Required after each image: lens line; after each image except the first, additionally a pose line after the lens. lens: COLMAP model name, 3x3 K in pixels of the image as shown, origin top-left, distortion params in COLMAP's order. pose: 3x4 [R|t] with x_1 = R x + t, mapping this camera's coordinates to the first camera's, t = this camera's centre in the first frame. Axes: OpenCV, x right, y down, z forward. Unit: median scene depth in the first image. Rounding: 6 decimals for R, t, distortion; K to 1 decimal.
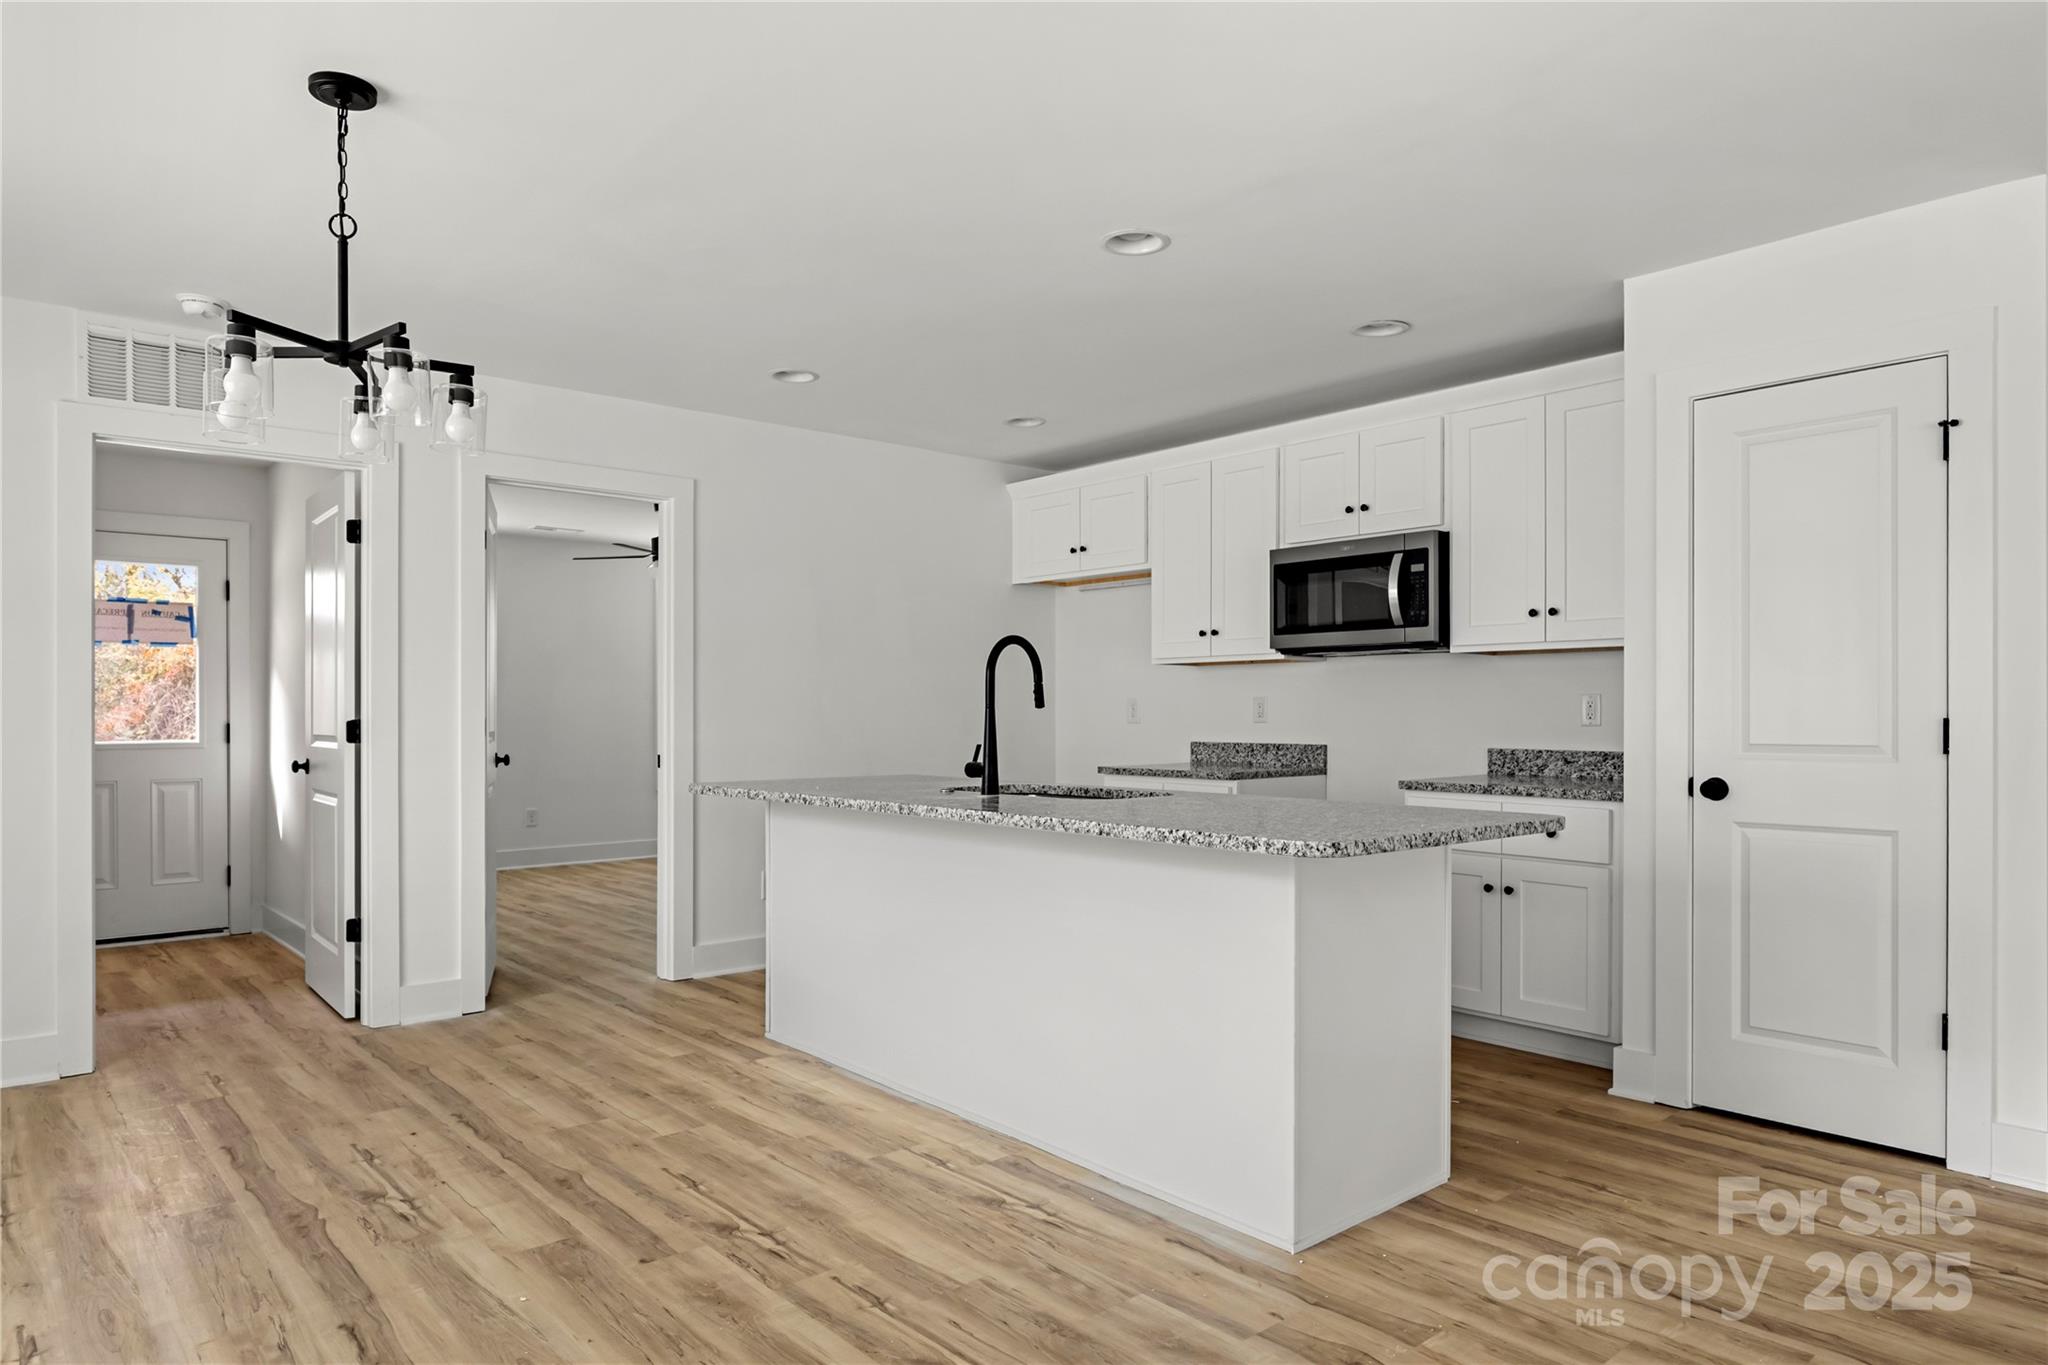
lens RADIAL K [[1244.5, 0, 1019.2], [0, 1244.5, 723.7], [0, 0, 1]] dist [-0.005601, -0.000748]
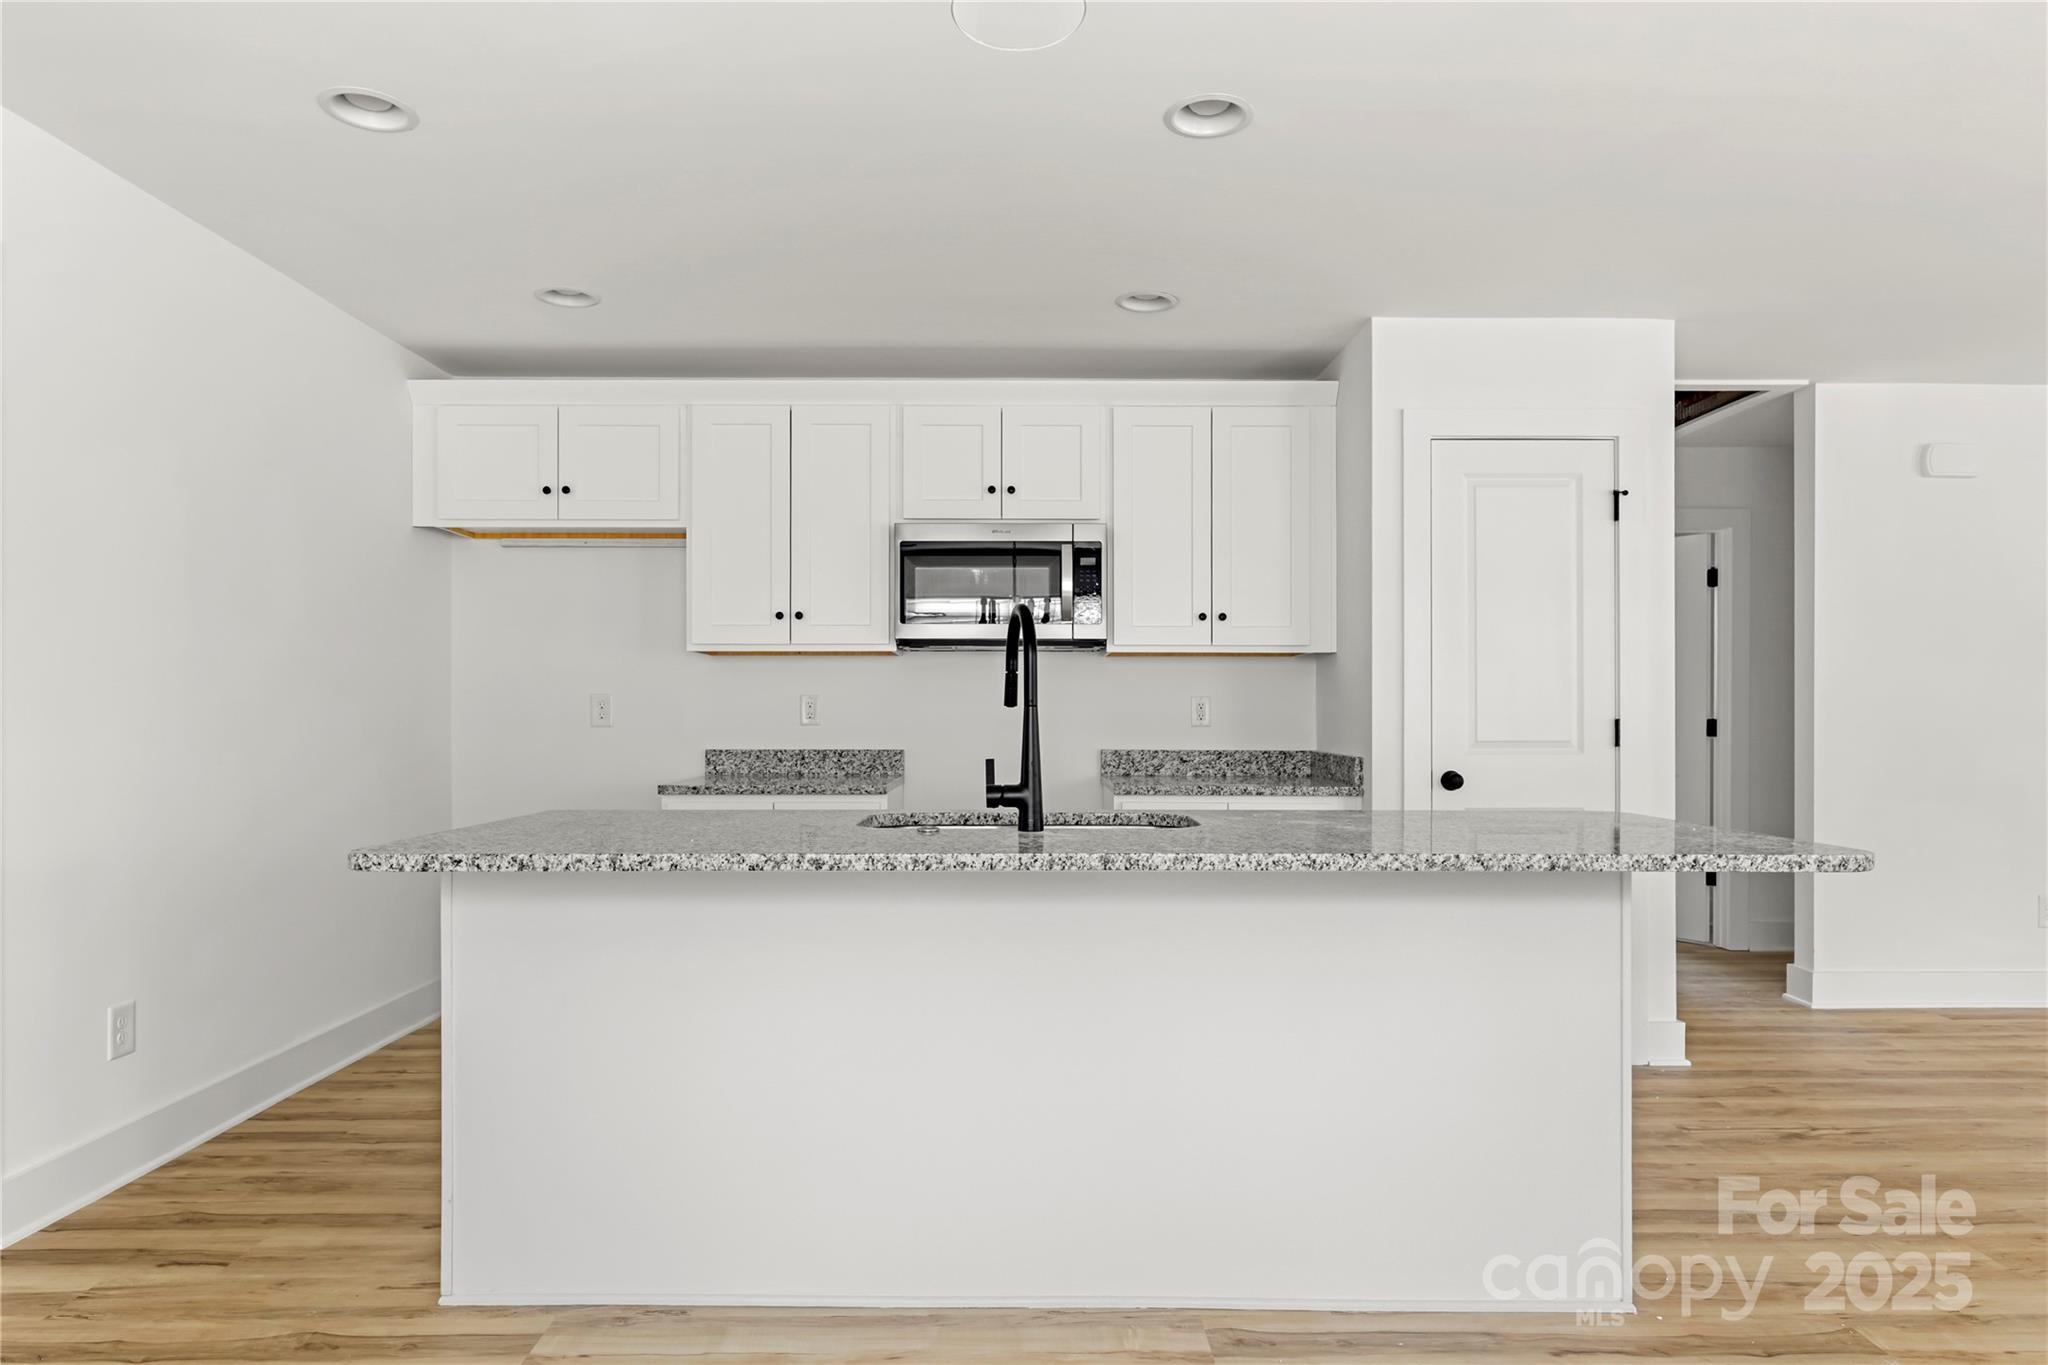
lens RADIAL K [[1211.5, 0, 1022.2], [0, 1211.5, 724.1], [0, 0, 1]] dist [0.002316, -0.001295]
pose [[0.647594, -0.004836, 0.761971, -0.421827], [0.004803, 0.999986, 0.002265, -0.003371], [-0.761971, 0.002193, 0.647608, 0.438700]]
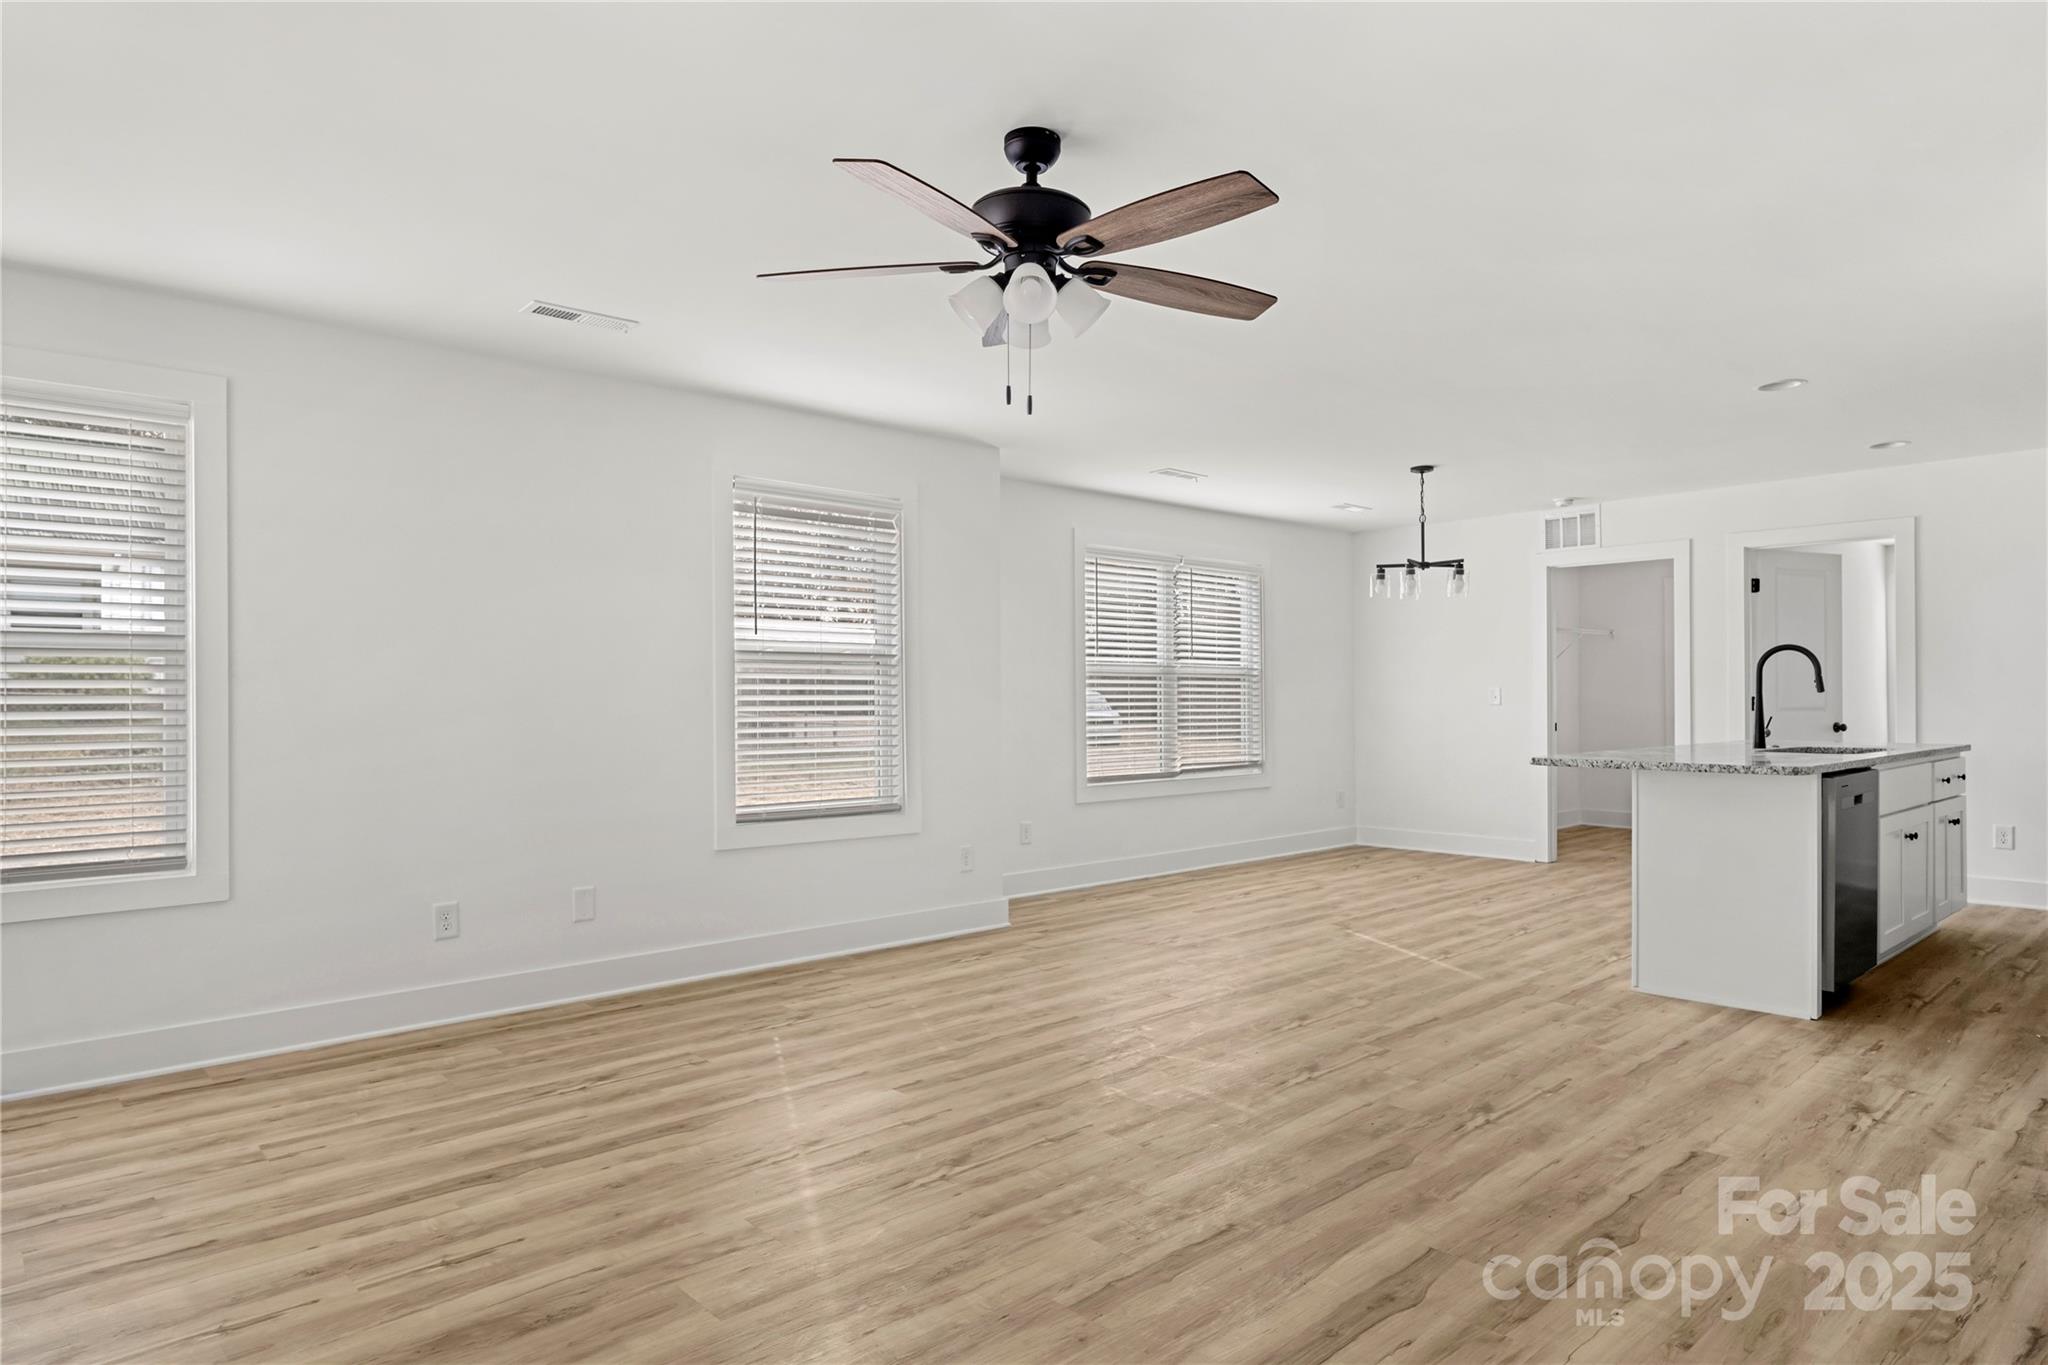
lens RADIAL K [[1184.6, 0, 1022.9], [0, 1184.6, 693.8], [0, 0, 1]] dist [-0.001424, -0.002675]
pose [[0.020582, -0.005405, -0.999774, 1.119839], [-0.001929, 0.999983, -0.005446, -0.001592], [0.999786, 0.002041, 0.020572, 0.034467]]
